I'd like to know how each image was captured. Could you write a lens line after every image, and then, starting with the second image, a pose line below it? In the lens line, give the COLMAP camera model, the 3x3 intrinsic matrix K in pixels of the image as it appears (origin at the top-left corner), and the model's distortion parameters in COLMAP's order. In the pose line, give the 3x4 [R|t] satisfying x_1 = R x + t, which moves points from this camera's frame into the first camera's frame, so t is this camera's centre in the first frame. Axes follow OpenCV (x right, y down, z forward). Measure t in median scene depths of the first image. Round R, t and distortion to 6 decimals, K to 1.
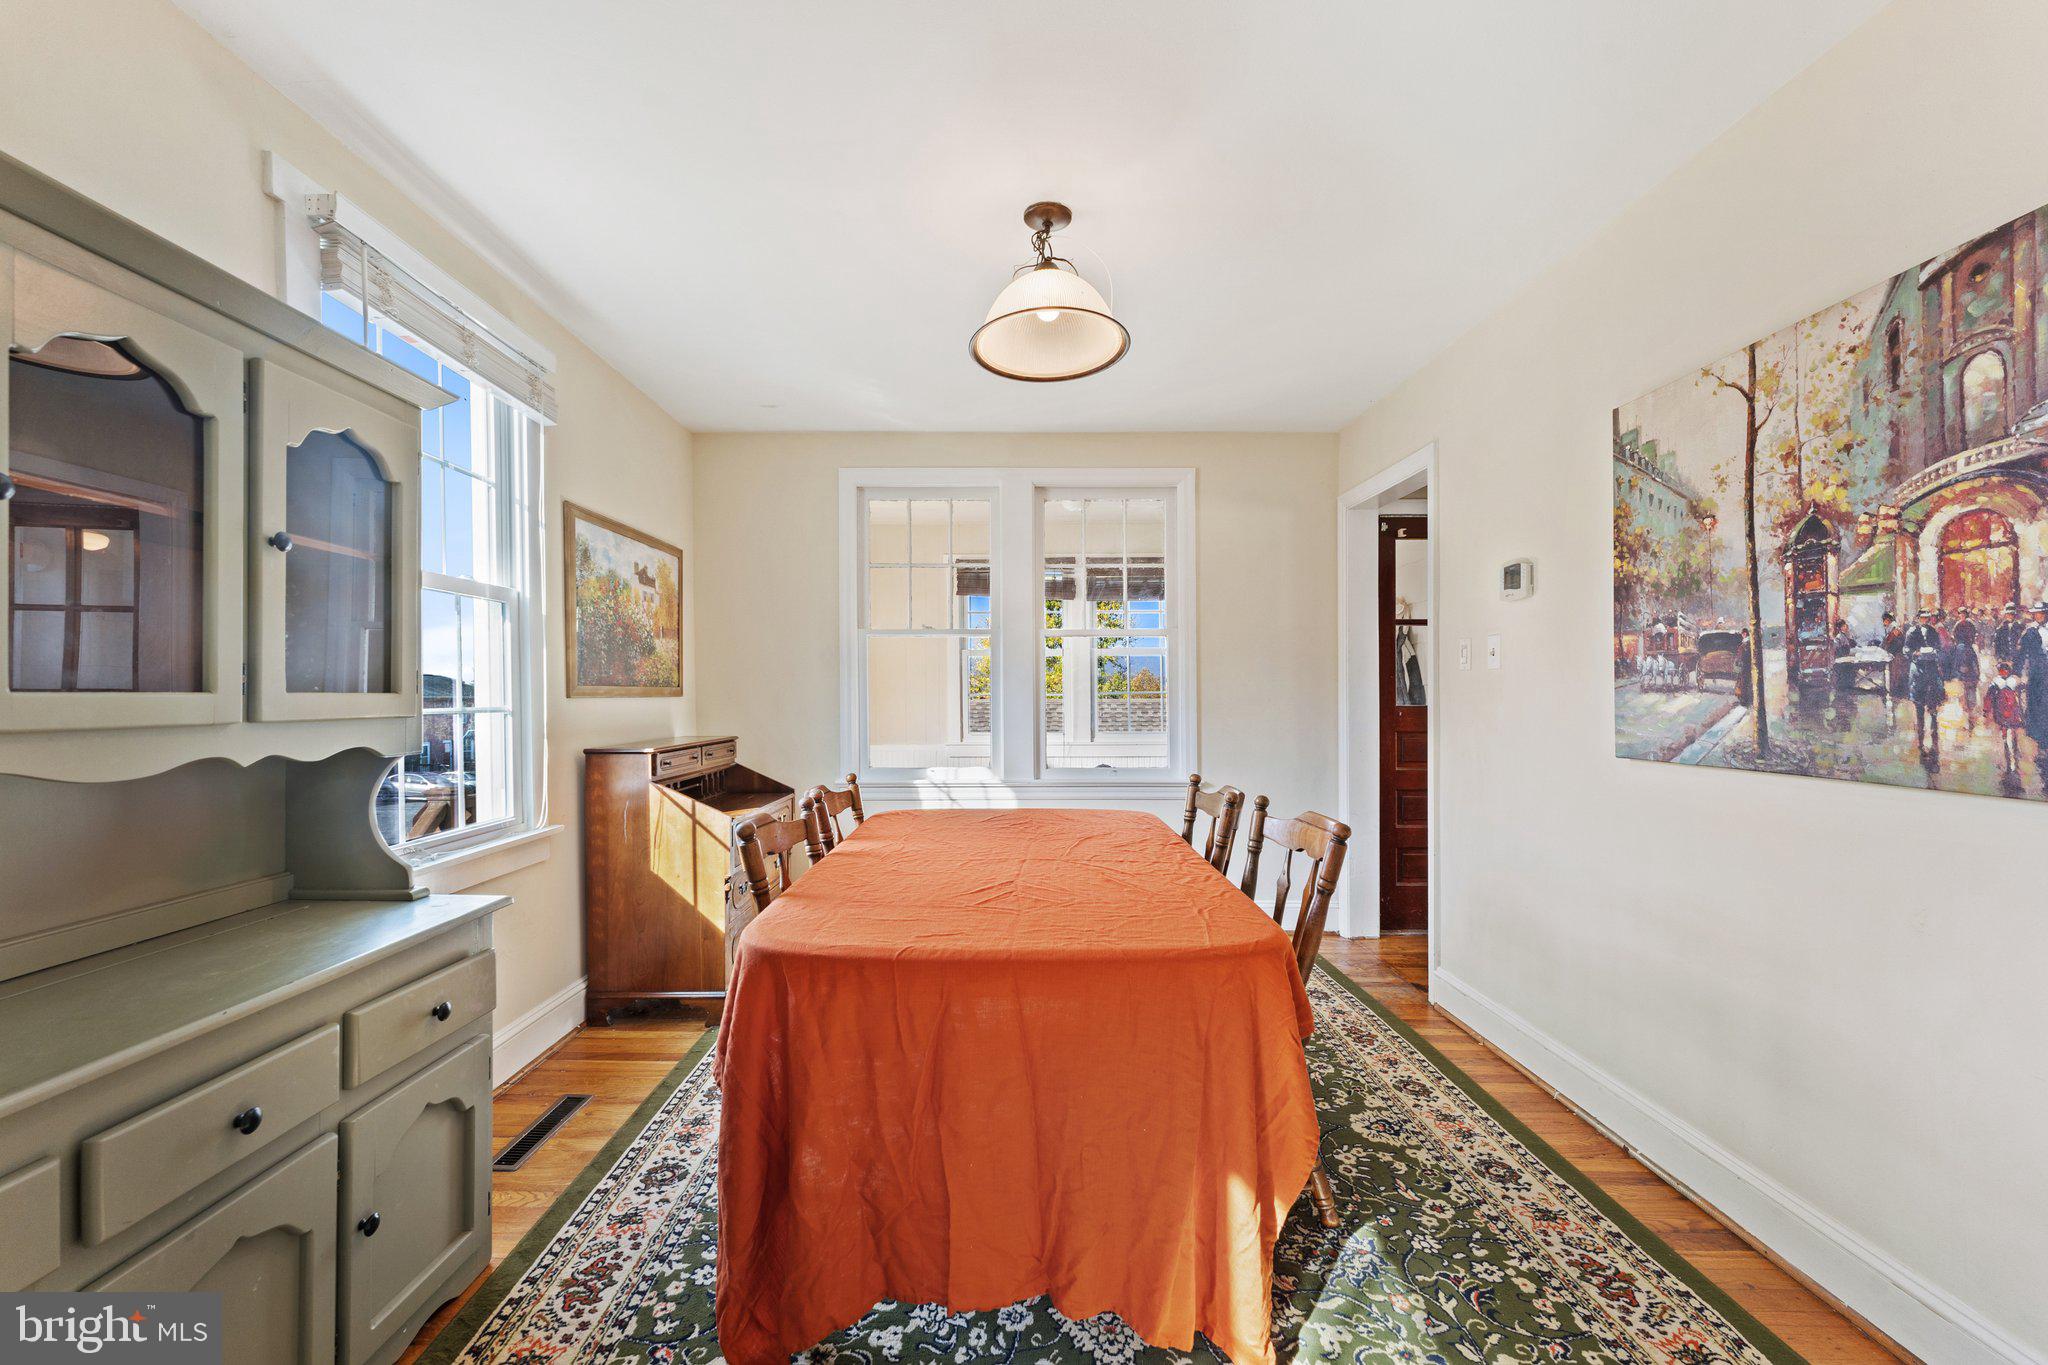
lens RADIAL K [[841.2, 0, 1020.0], [0, 841.2, 693.9], [0, 0, 1]] dist [-0.000511, -0.000055]
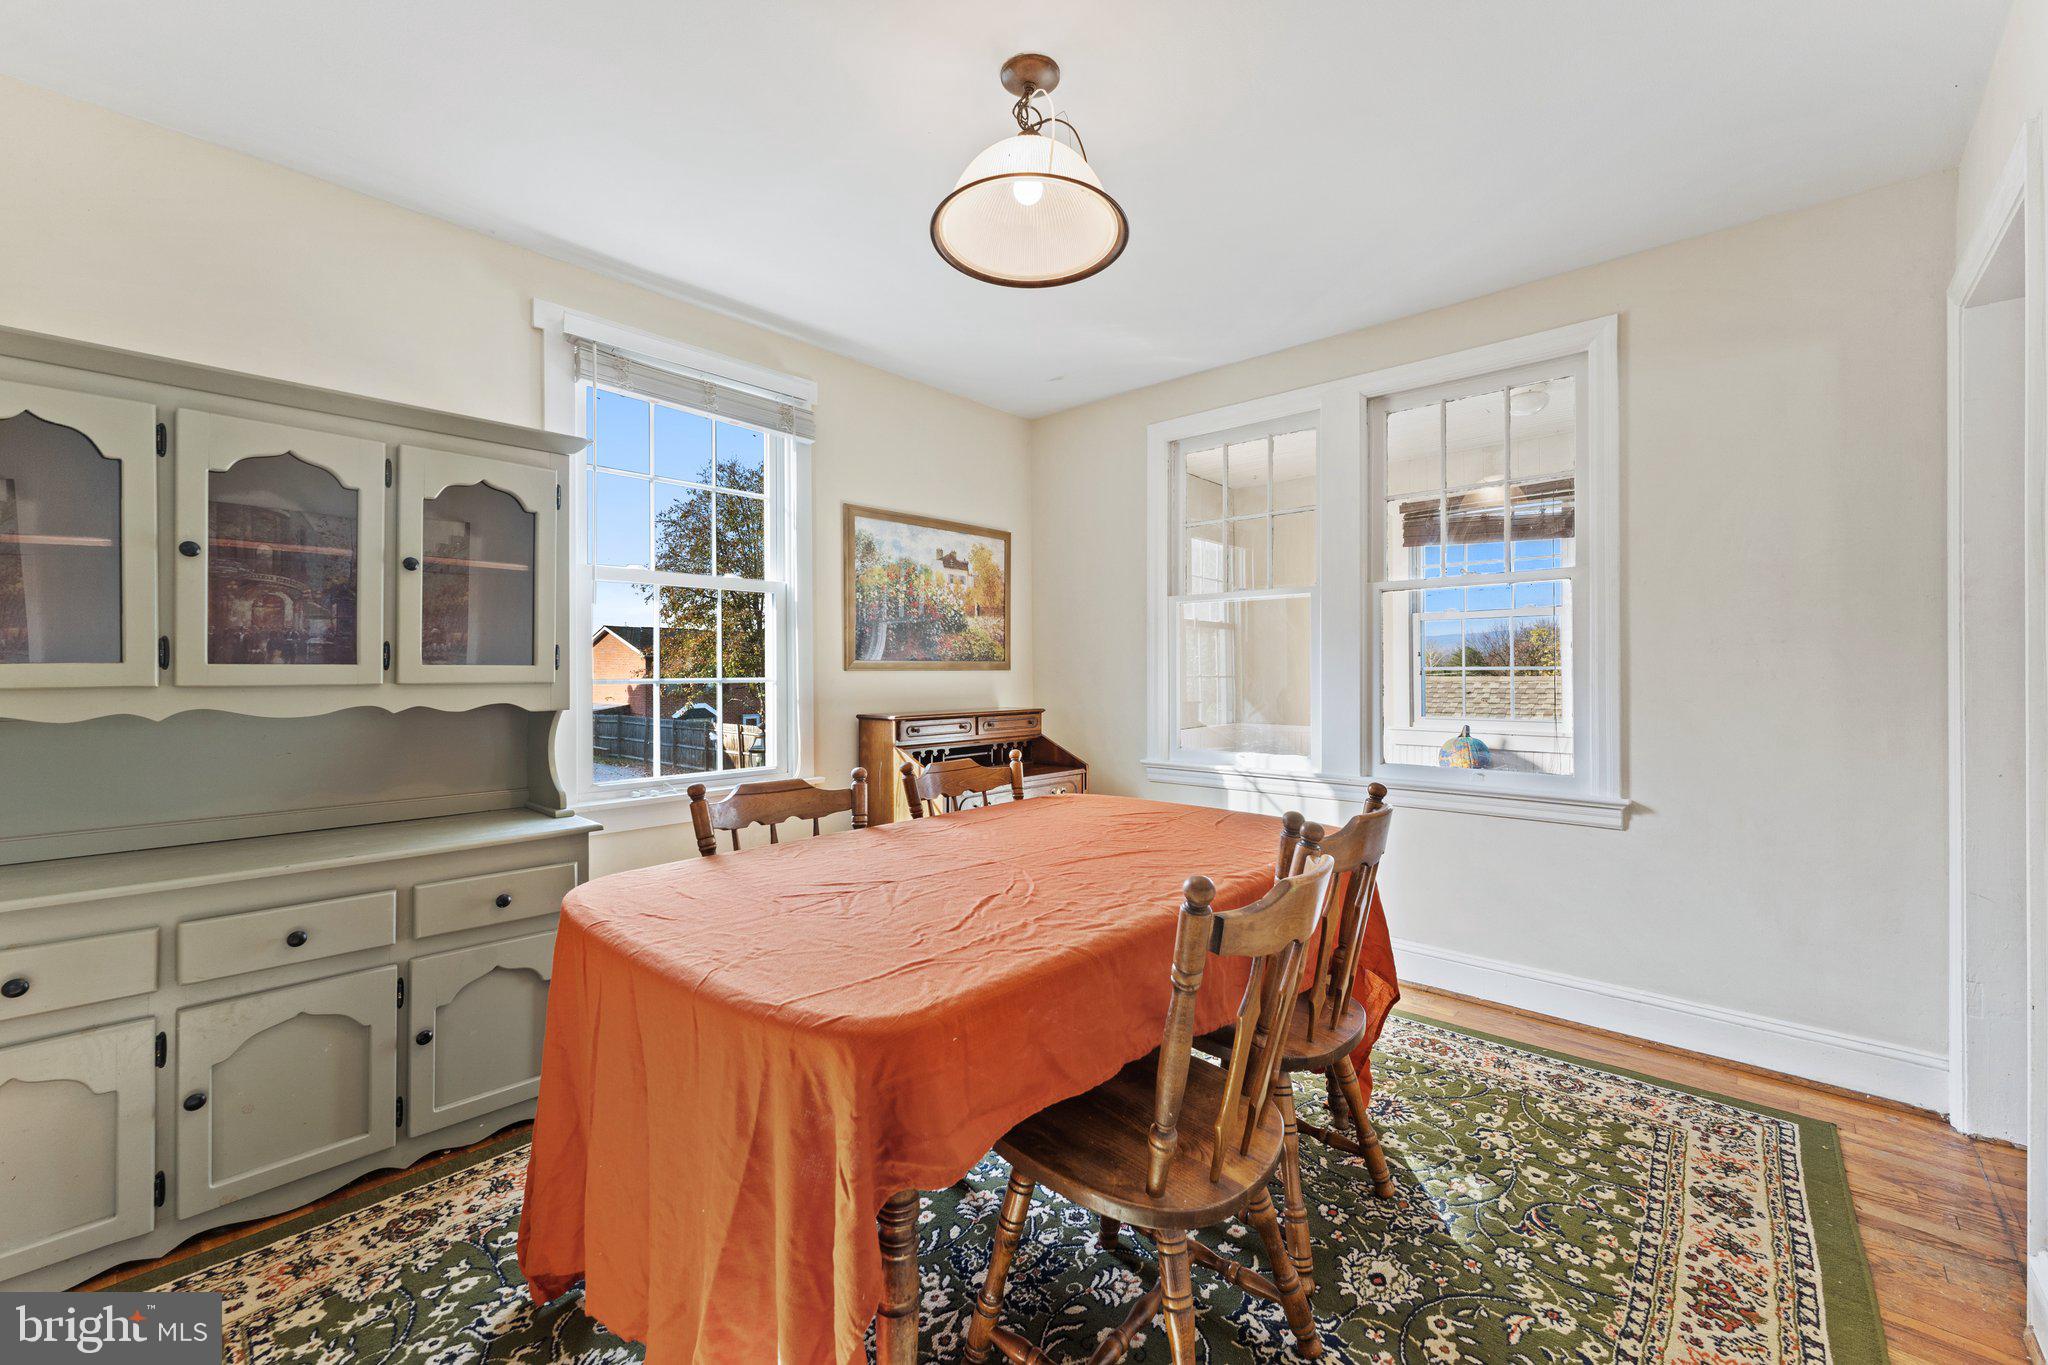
lens RADIAL K [[838.1, 0, 1019.5], [0, 838.1, 670.9], [0, 0, 1]] dist [0.001371, 0.000109]
pose [[0.730511, -0.000478, -0.682901, 0.400256], [0.001151, 0.999999, 0.000532, 0.004502], [0.682900, -0.001175, 0.730511, 0.278965]]
